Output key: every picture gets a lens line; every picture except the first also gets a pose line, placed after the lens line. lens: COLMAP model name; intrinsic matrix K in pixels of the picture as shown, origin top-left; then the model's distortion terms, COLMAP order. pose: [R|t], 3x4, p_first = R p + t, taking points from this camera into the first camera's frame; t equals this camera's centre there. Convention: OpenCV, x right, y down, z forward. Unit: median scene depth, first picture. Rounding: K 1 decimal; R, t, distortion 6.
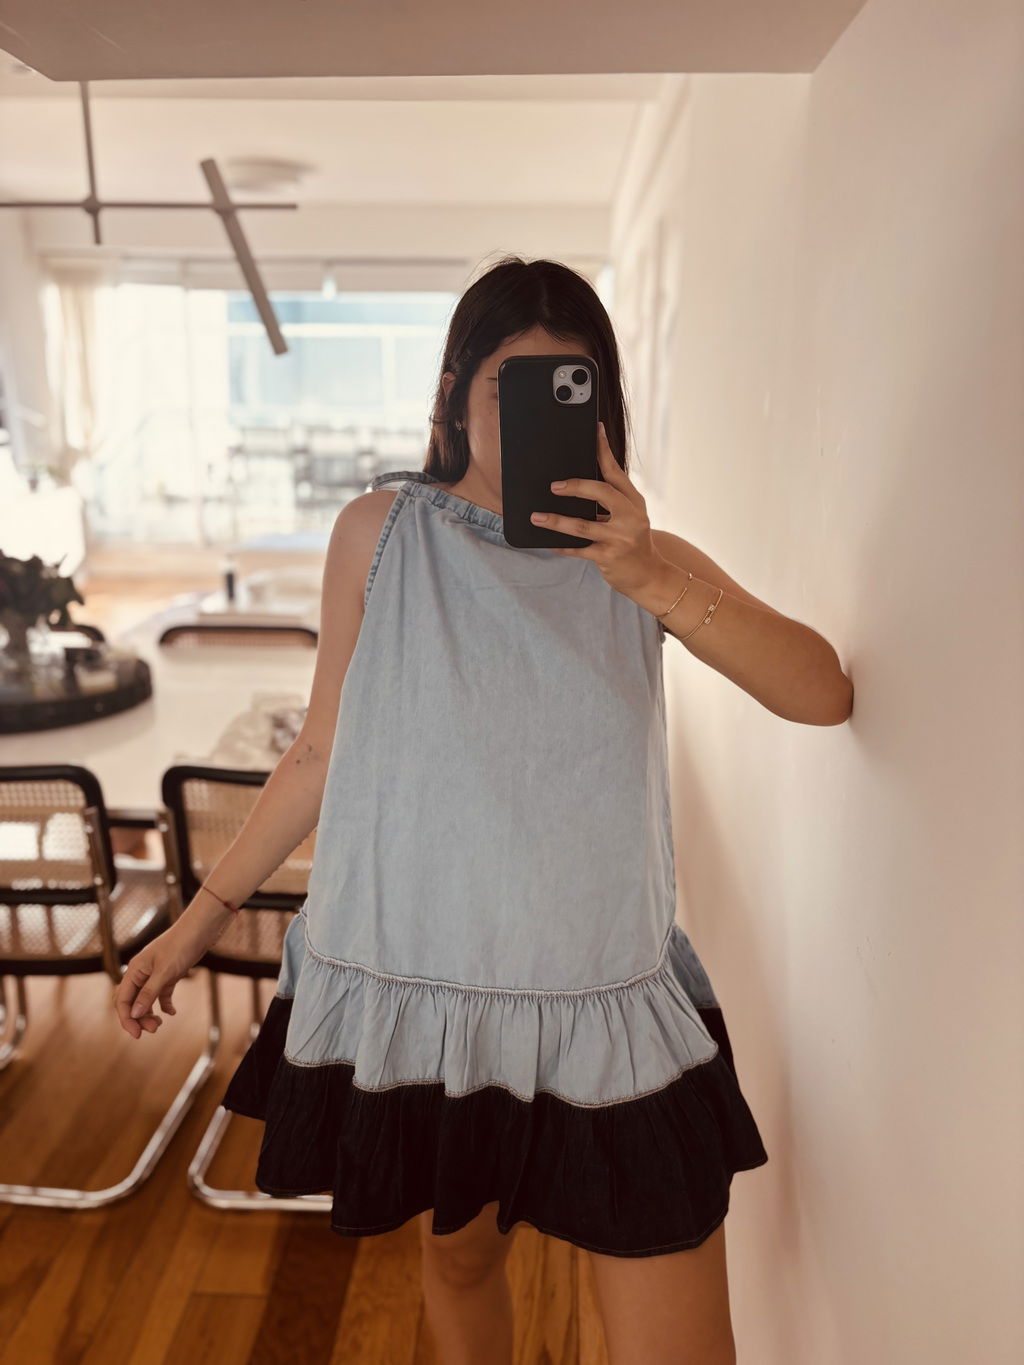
lens RADIAL K [[1019.7, 0, 490.2], [0, 1019.7, 682.8], [0, 0, 1]] dist [0.034157, -0.038209]
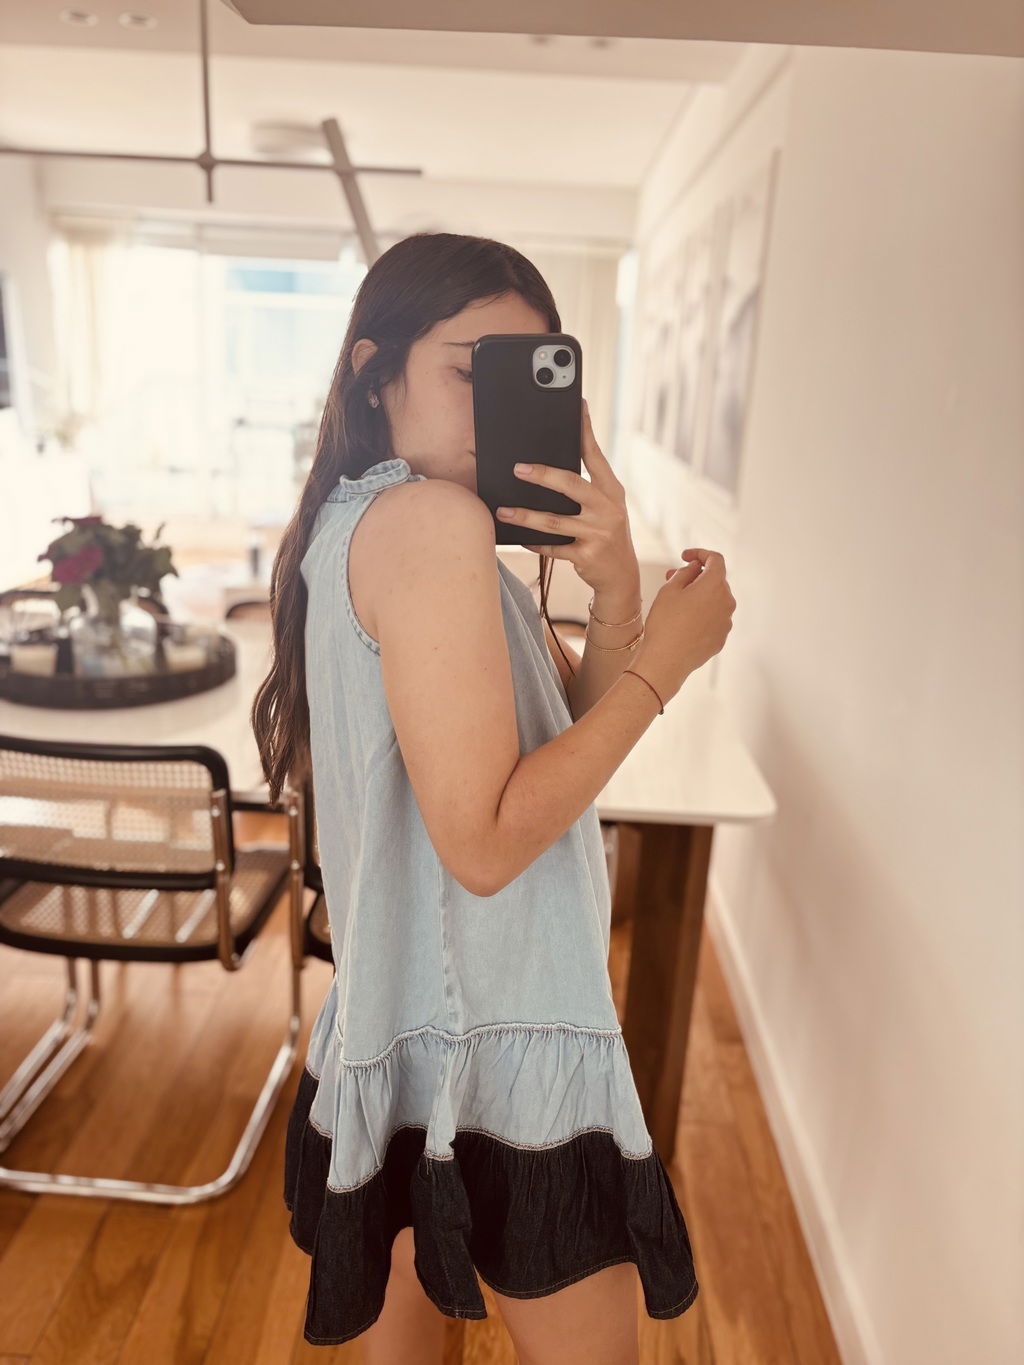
lens RADIAL K [[1019.7, 0, 486.8], [0, 1019.7, 673.4], [0, 0, 1]] dist [0.034157, -0.038209]
pose [[0.998949, 0.030194, 0.034474, -0.132428], [-0.030514, 0.999496, 0.008782, -0.003027], [-0.034192, -0.009824, 0.999367, 0.025341]]
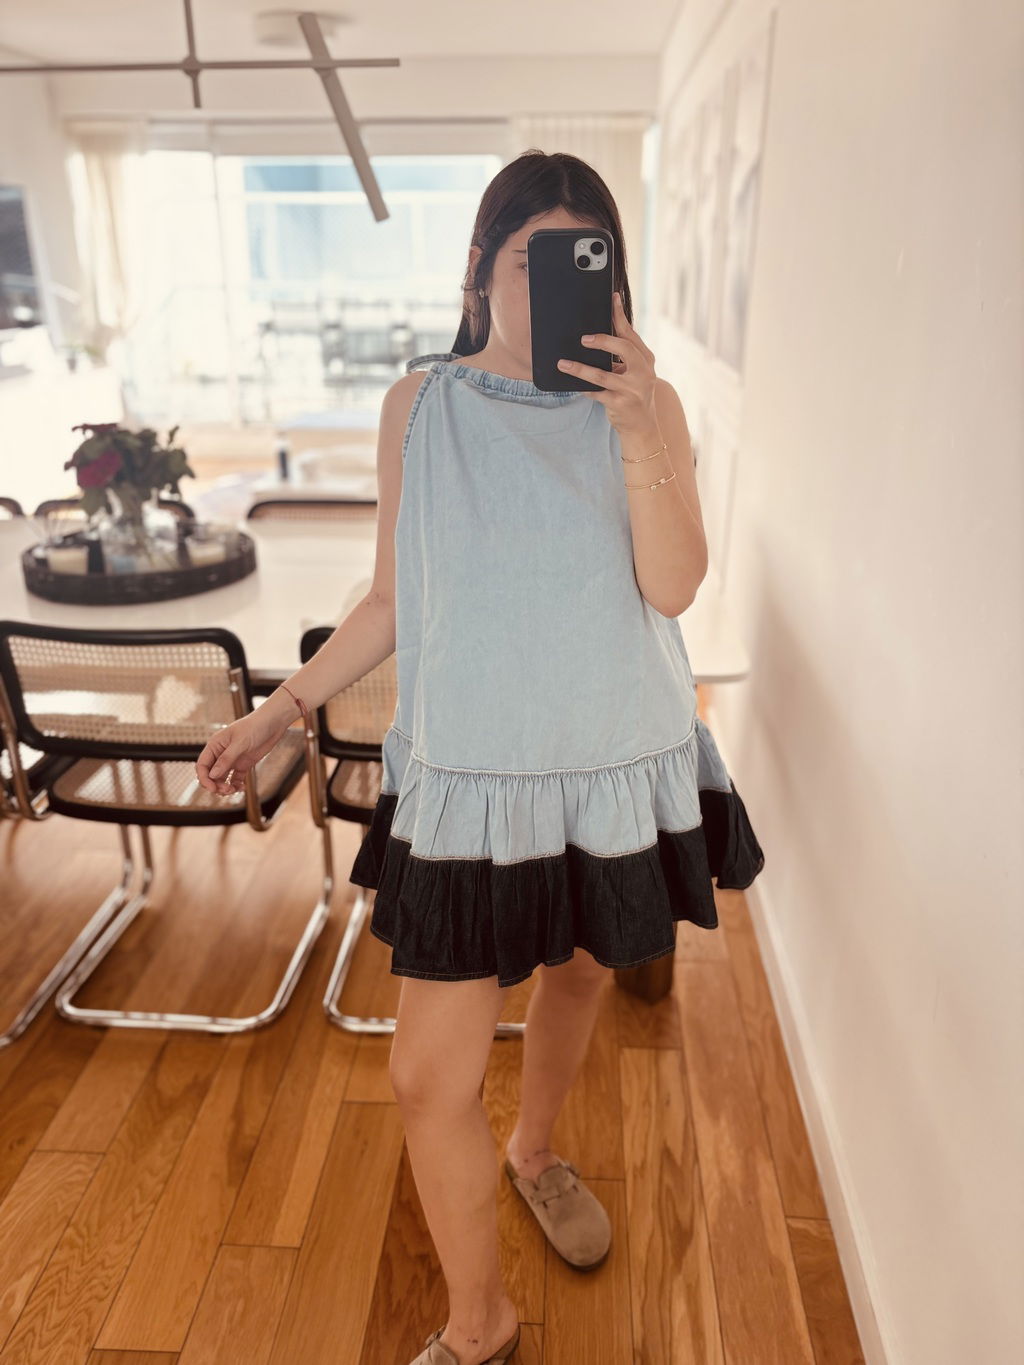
lens RADIAL K [[1019.7, 0, 490.4], [0, 1019.7, 676.9], [0, 0, 1]] dist [0.034157, -0.038209]
pose [[0.999870, -0.009736, -0.012840, -0.084963], [0.011051, 0.994230, 0.106698, 0.015718], [0.011727, -0.106826, 0.994209, -0.038738]]
